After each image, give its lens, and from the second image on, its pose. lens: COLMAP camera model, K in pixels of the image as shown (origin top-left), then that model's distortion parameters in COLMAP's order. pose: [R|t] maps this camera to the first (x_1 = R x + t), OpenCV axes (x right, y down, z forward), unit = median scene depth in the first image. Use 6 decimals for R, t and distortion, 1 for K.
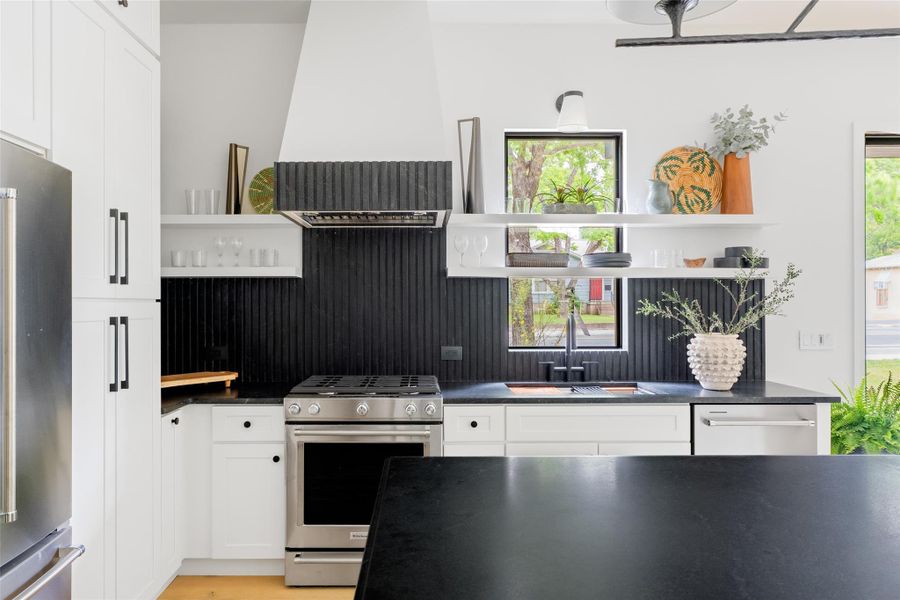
lens RADIAL K [[573.8, 0, 447.5], [0, 573.8, 298.0], [0, 0, 1]] dist [0.002497, 0.000133]
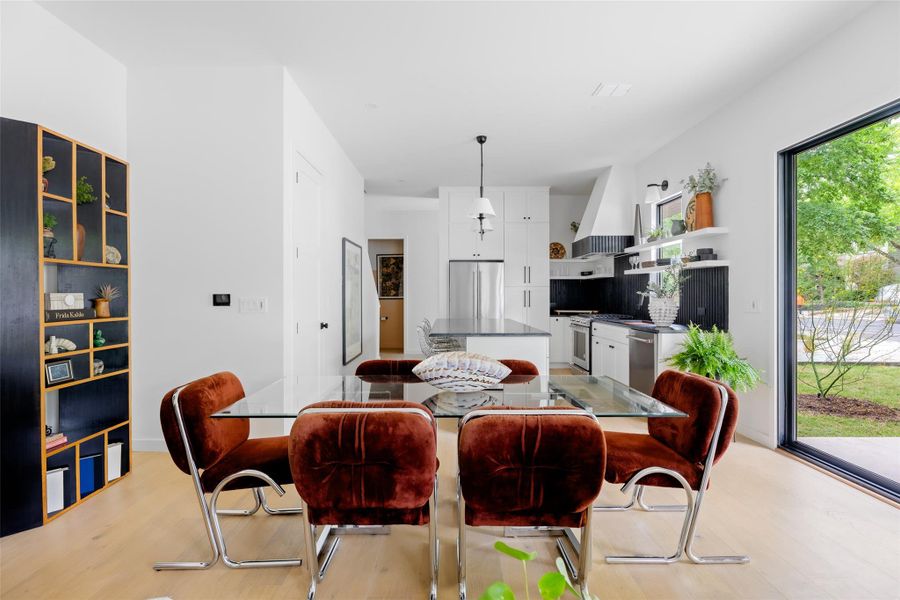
lens RADIAL K [[433.5, 0, 445.9], [0, 433.5, 298.2], [0, 0, 1]] dist [-0.004082, -0.001107]
pose [[-0.012404, 0.008849, -0.999884, 1.778689], [0.000896, 0.999961, 0.008838, 0.045488], [0.999923, -0.000786, -0.012411, 0.251647]]
